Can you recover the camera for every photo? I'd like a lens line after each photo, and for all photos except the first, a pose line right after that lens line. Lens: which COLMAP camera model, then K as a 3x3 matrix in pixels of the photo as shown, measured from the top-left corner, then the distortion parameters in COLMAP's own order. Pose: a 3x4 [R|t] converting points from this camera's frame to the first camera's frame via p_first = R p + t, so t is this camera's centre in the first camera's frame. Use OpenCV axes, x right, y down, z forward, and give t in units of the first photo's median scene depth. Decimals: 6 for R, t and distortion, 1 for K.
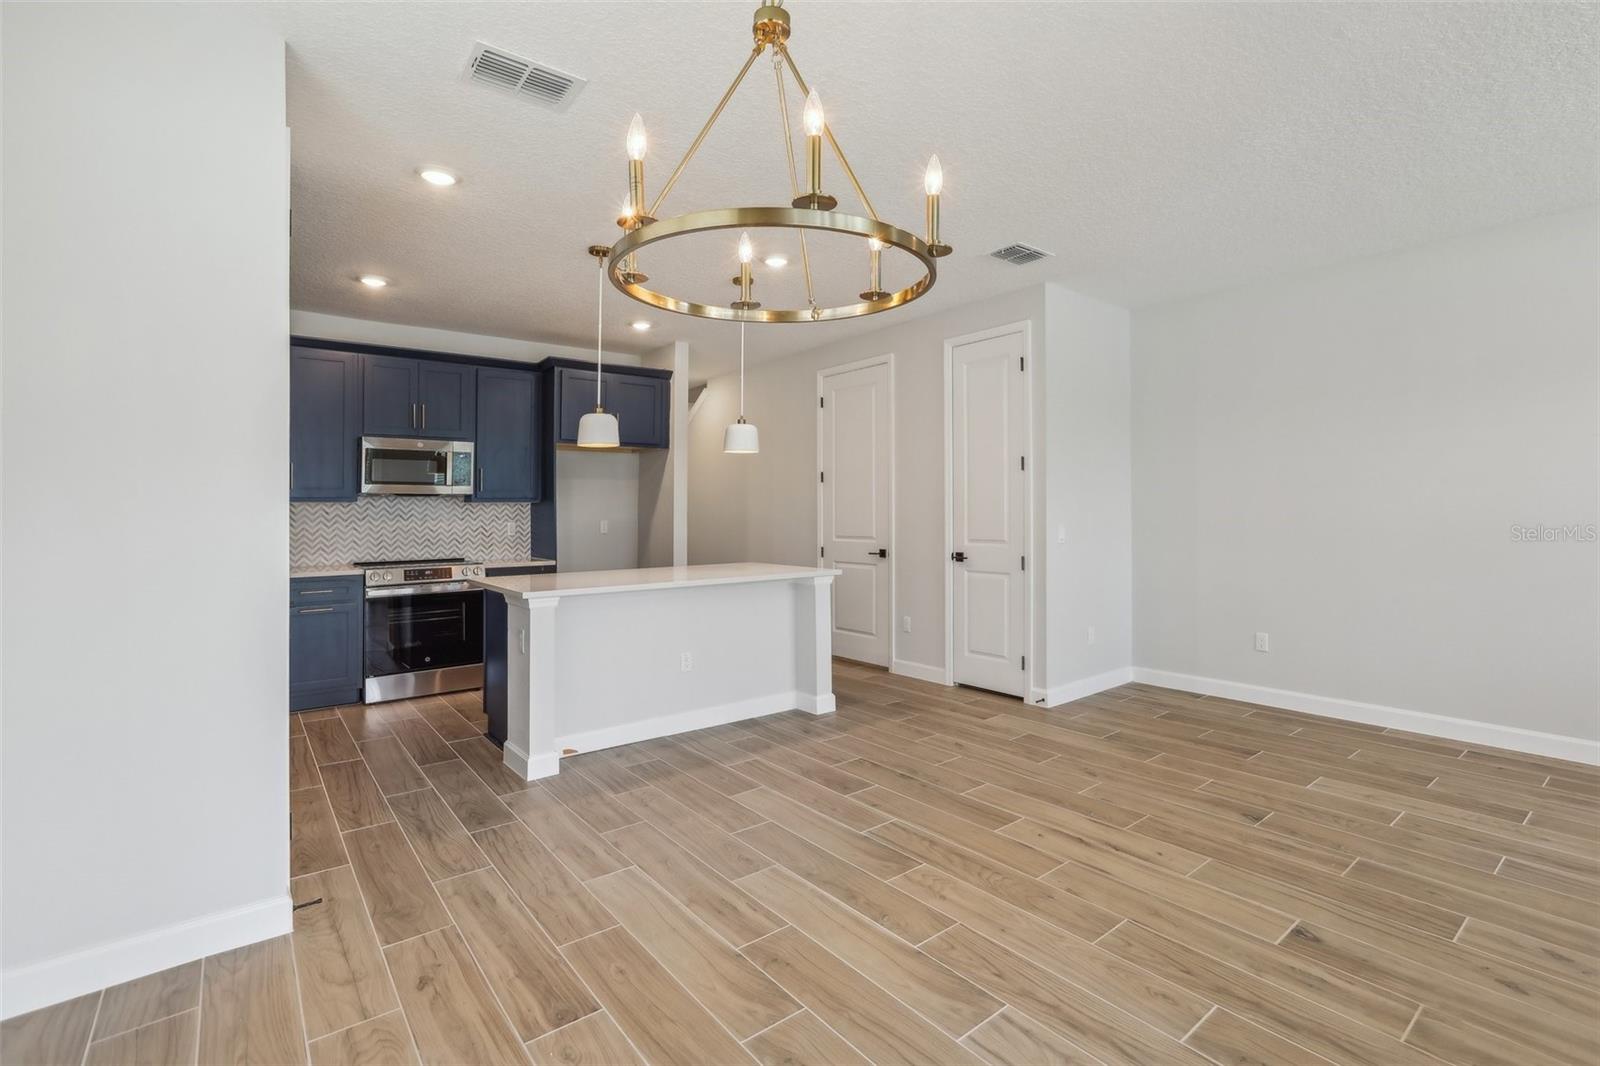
lens RADIAL K [[731.6, 0, 808.1], [0, 731.6, 488.4], [0, 0, 1]] dist [-0.007483, 0.000385]
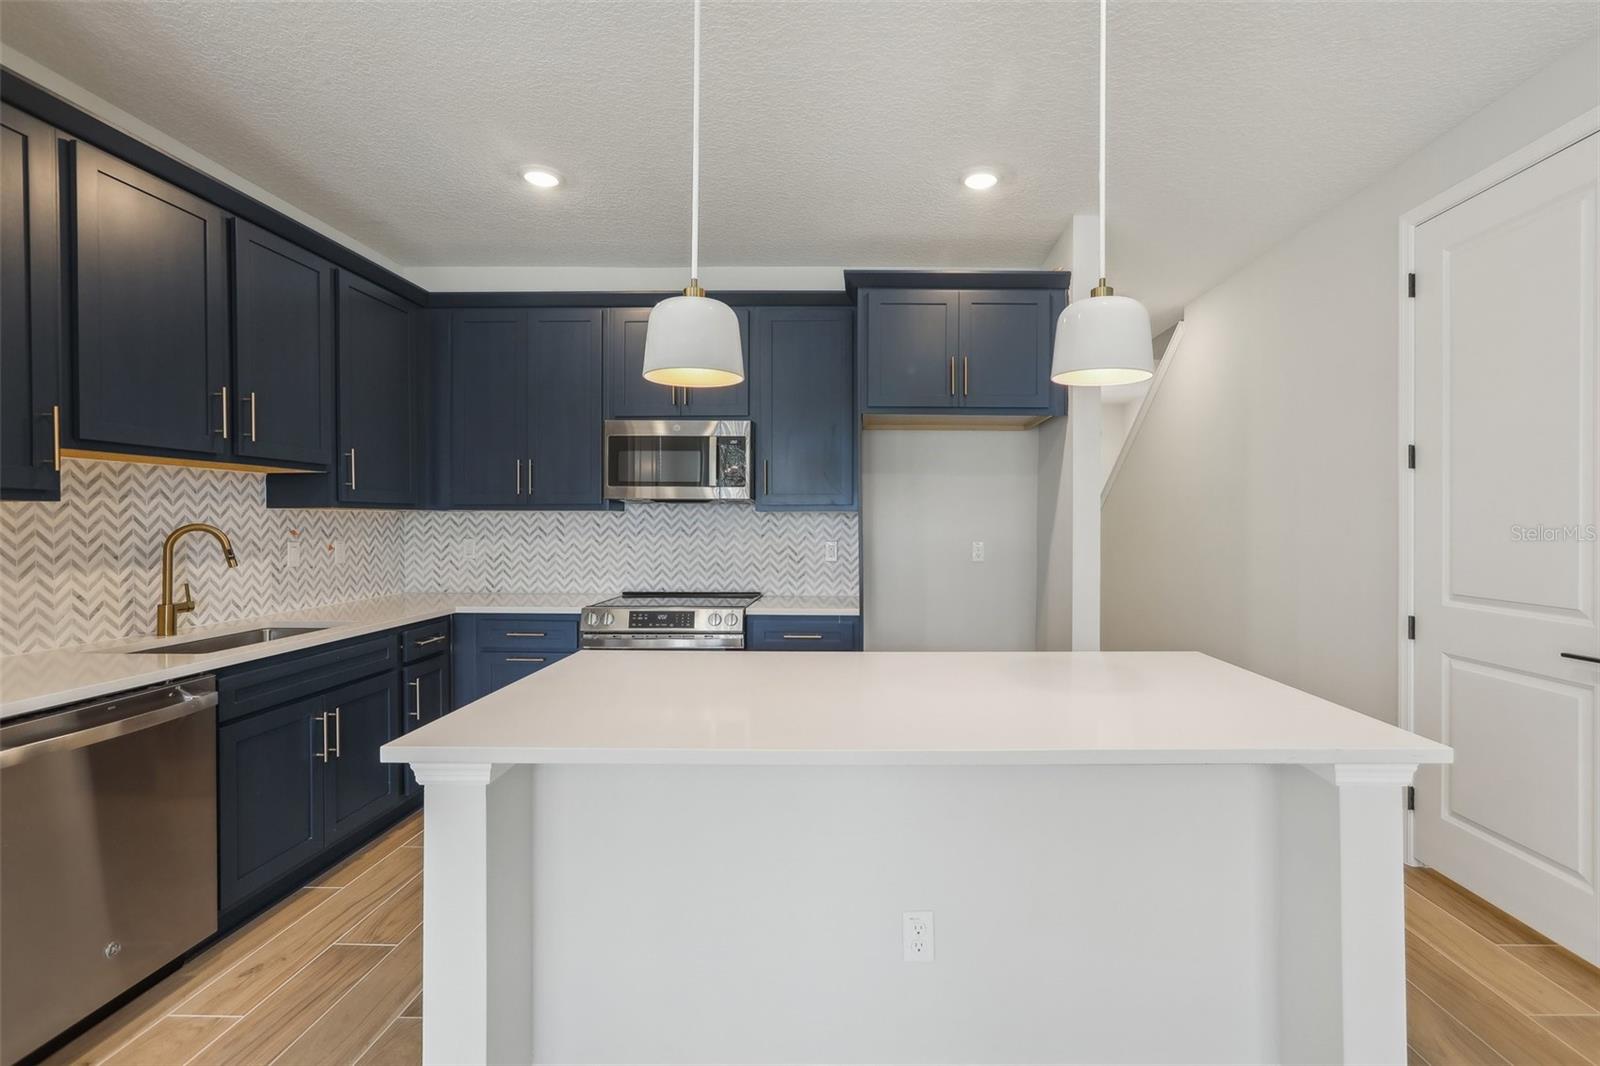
lens RADIAL K [[740.7, 0, 861.3], [0, 740.7, 526.3], [0, 0, 1]] dist [-0.035137, 0.016288]
pose [[0.788918, 0.017028, -0.614263, 0.047839], [0.008831, 0.999199, 0.039041, 0.010842], [0.614436, -0.036225, 0.788135, 0.810882]]
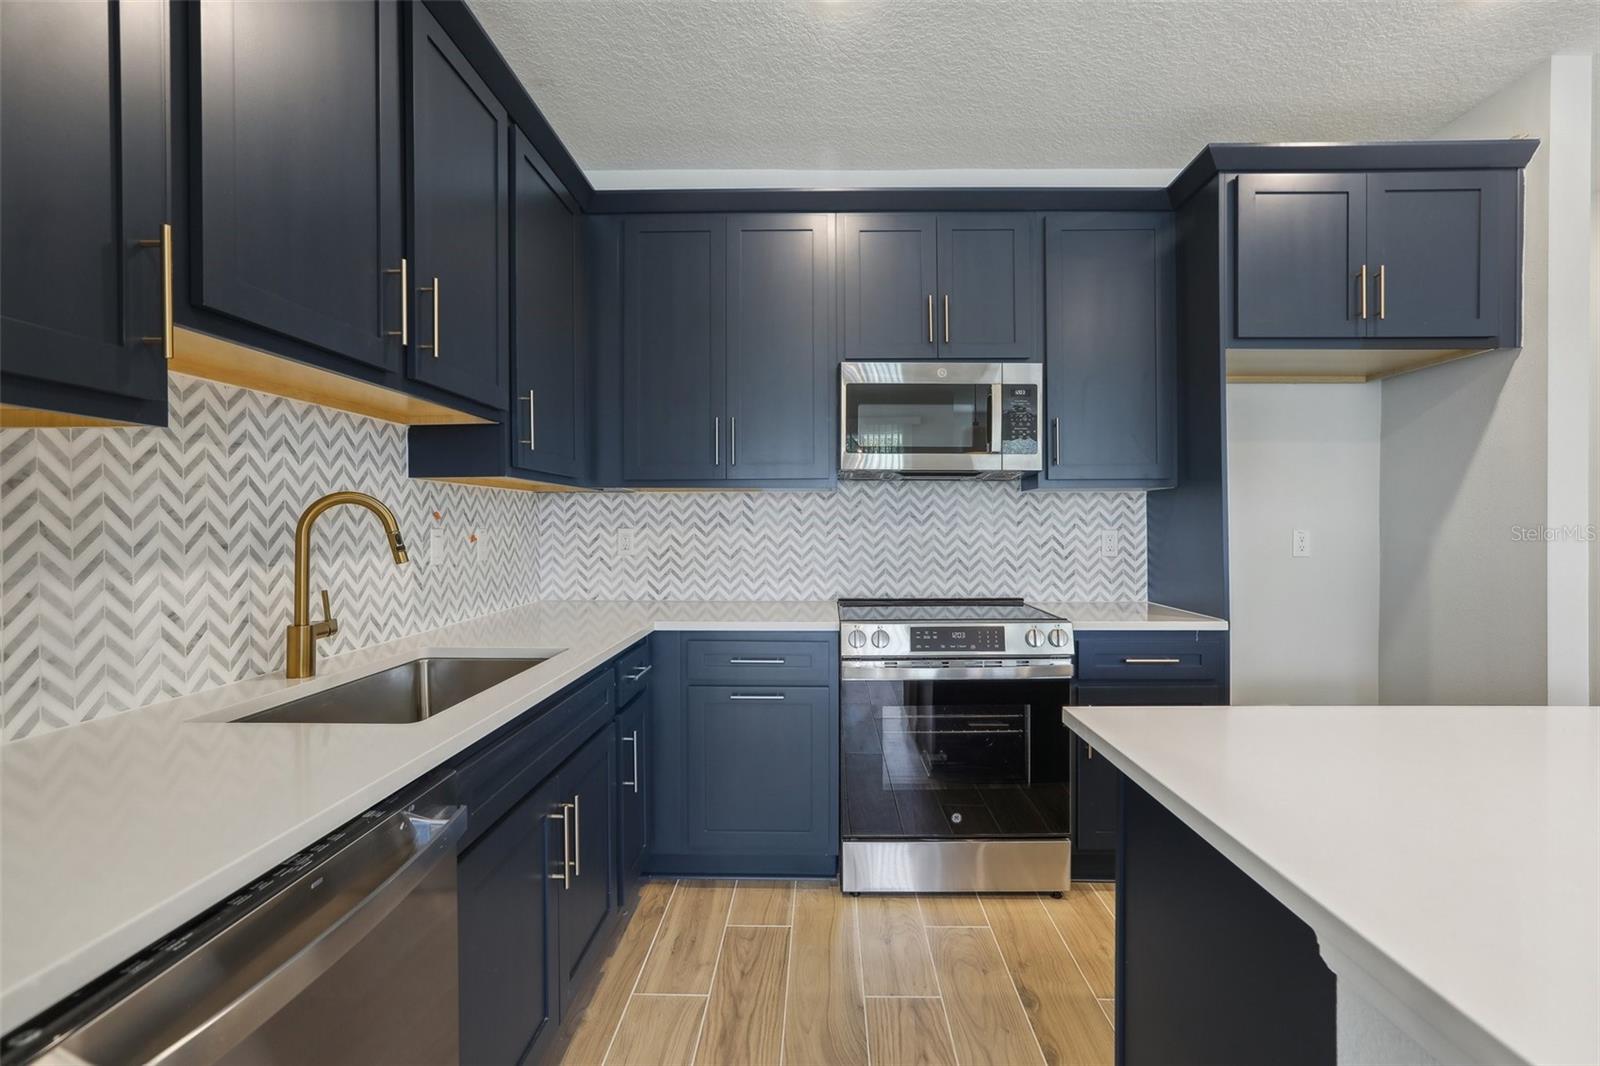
lens RADIAL K [[731.0, 0, 821.3], [0, 731.0, 525.8], [0, 0, 1]] dist [-0.039841, 0.027420]
pose [[0.781133, 0.010898, -0.624270, -0.415047], [0.013086, 0.999342, 0.033819, 0.039740], [0.624228, -0.034587, 0.780476, 0.812736]]
